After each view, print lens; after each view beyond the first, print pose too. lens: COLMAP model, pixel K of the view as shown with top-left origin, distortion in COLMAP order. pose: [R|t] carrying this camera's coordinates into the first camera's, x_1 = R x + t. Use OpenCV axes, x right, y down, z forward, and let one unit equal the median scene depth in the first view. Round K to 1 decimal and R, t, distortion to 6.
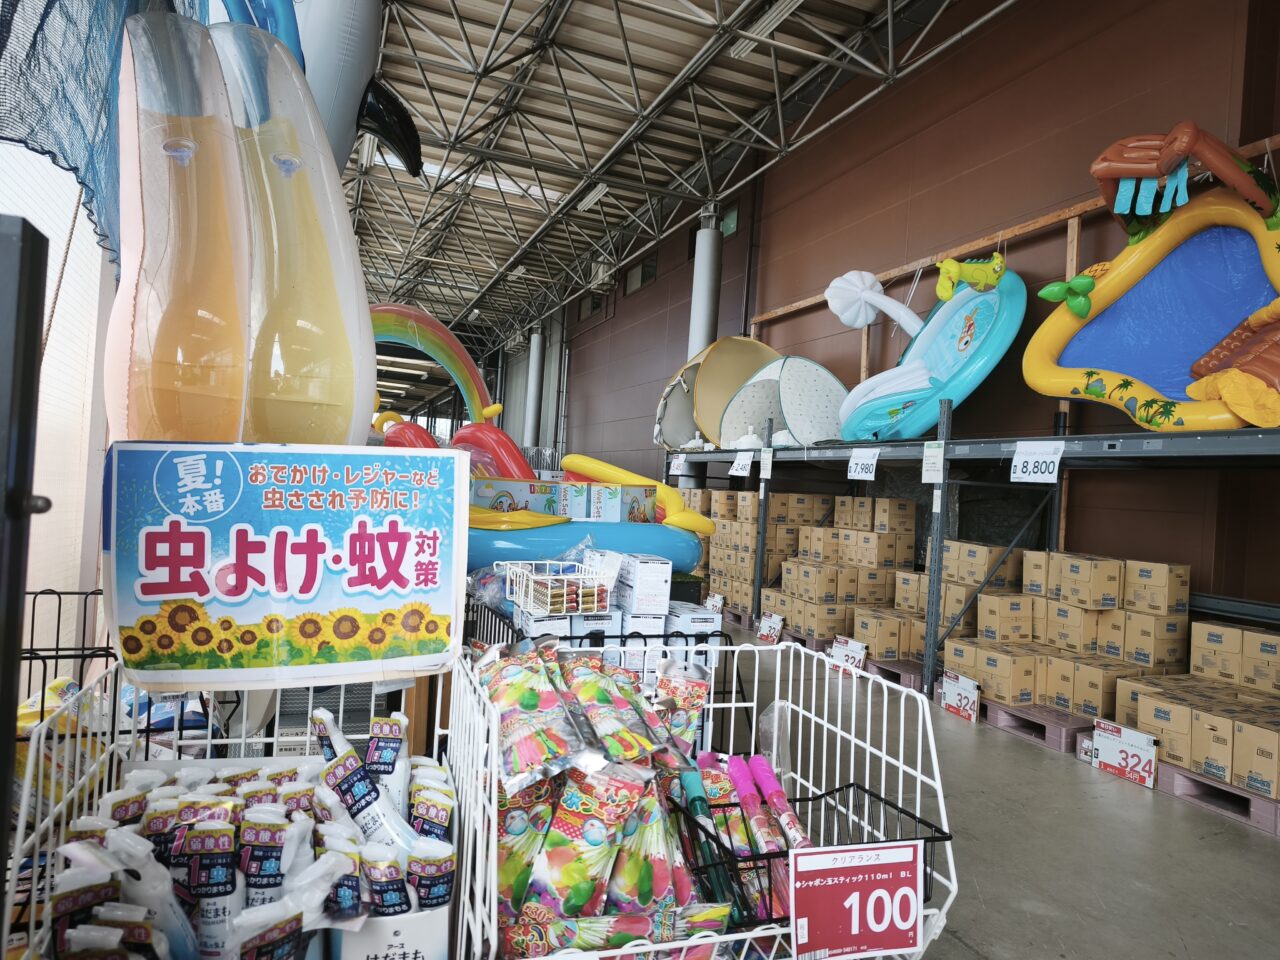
lens RADIAL K [[861.4, 0, 642.3], [0, 861.4, 478.4], [0, 0, 1]] dist [-0.001422, -0.001403]
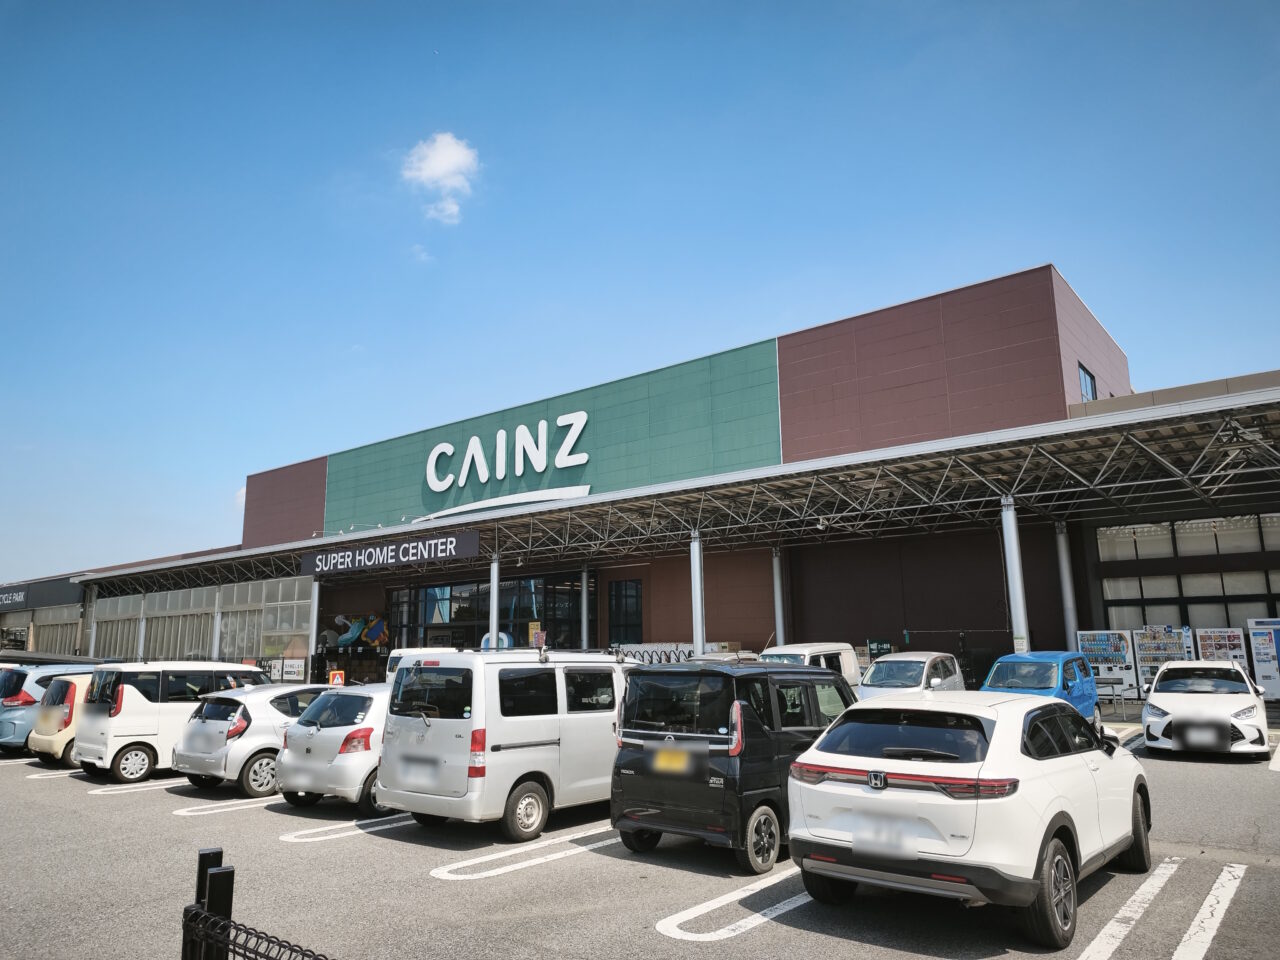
lens RADIAL K [[861.4, 0, 639.6], [0, 861.4, 483.0], [0, 0, 1]] dist [-0.001422, -0.001403]
pose [[0.861875, 0.015958, 0.506870, -1.182118], [0.069870, 0.986236, -0.149856, -0.138348], [-0.502285, 0.164572, 0.848897, -6.218905]]
